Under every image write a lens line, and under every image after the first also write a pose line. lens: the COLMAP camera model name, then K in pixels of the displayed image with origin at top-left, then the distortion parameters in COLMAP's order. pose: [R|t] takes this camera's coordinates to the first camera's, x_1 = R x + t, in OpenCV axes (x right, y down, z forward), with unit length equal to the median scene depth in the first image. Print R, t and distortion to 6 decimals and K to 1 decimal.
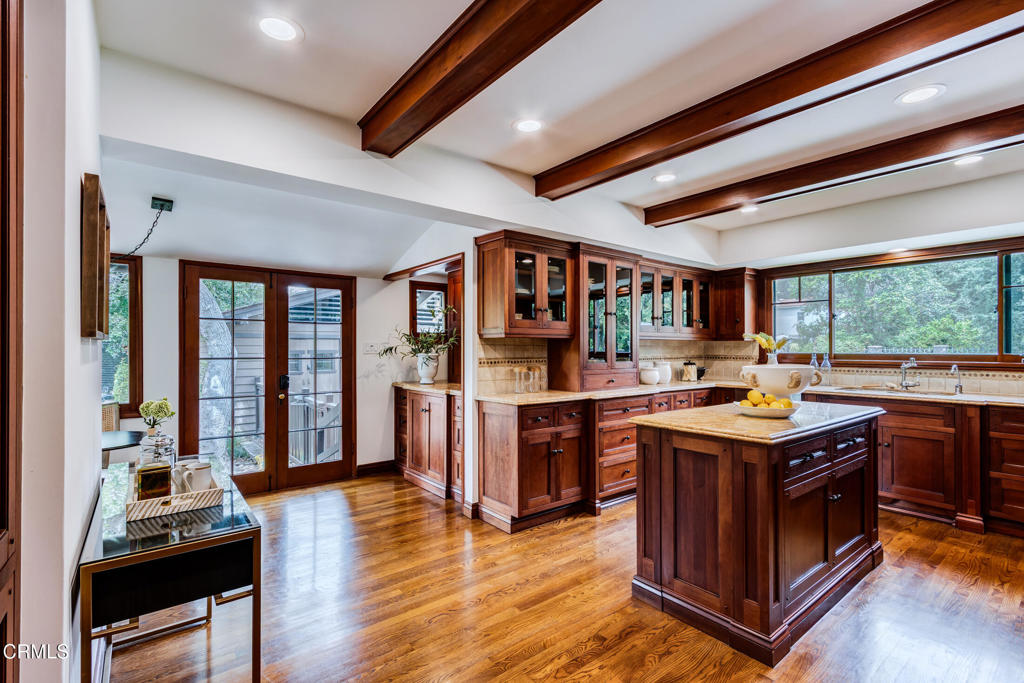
lens RADIAL K [[467.3, 0, 507.0], [0, 467.3, 345.2], [0, 0, 1]] dist [0.004640, -0.000457]
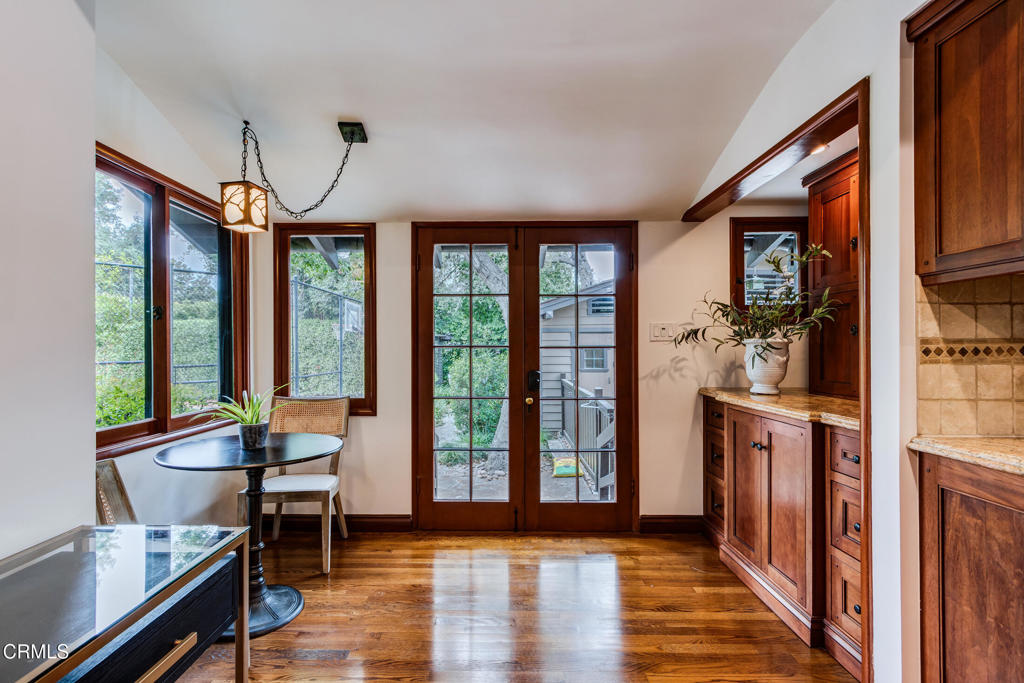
lens RADIAL K [[467.3, 0, 492.8], [0, 467.3, 348.4], [0, 0, 1]] dist [0.004640, -0.000457]
pose [[0.767944, -0.001794, -0.640514, -0.069469], [0.006908, 0.999961, 0.005482, 0.025506], [0.640480, -0.008635, 0.767927, 0.408360]]
